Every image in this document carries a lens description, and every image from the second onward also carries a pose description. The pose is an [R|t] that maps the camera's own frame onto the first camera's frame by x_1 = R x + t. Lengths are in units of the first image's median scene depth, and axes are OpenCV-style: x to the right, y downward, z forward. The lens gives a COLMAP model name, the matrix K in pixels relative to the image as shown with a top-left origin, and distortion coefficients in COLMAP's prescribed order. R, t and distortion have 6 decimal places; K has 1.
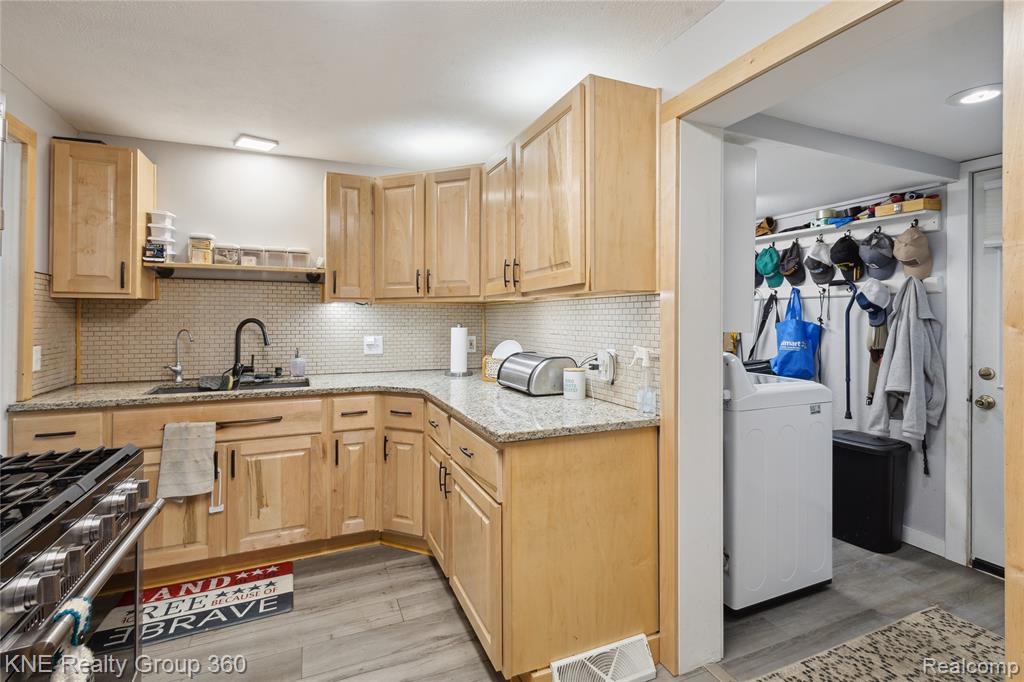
lens RADIAL K [[485.8, 0, 512.9], [0, 485.8, 314.4], [0, 0, 1]] dist [0.009096, -0.001589]
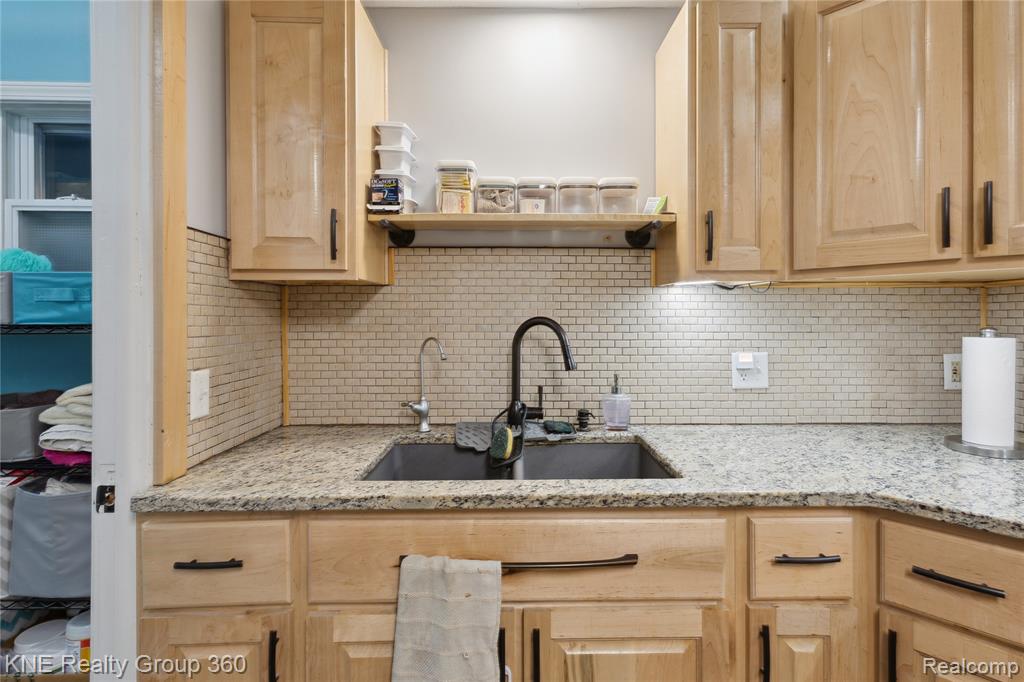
lens RADIAL K [[485.8, 0, 512.4], [0, 485.8, 321.2], [0, 0, 1]] dist [0.009096, -0.001589]
pose [[0.917359, -0.000964, -0.398060, -0.391998], [0.006860, 0.999887, 0.013389, 0.006184], [0.398002, -0.015013, 0.917262, 0.561989]]
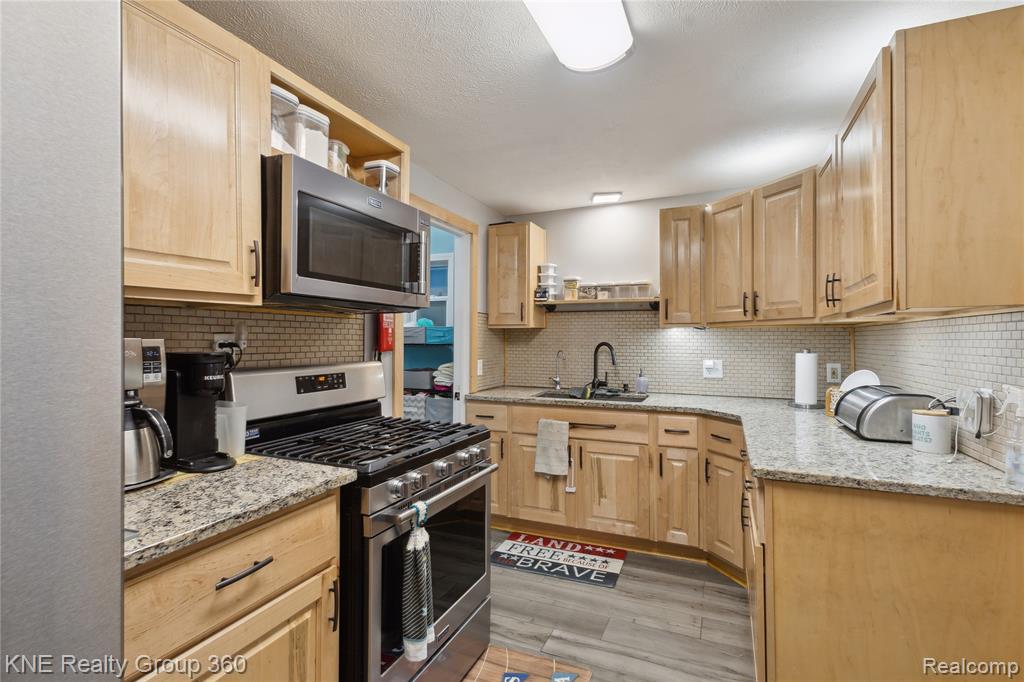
lens RADIAL K [[485.8, 0, 518.0], [0, 485.8, 335.5], [0, 0, 1]] dist [0.009096, -0.001589]
pose [[0.681461, -0.006348, -0.731827, 0.223717], [0.005493, 0.999979, -0.003560, -0.005750], [0.731834, -0.001594, 0.681481, 0.016967]]
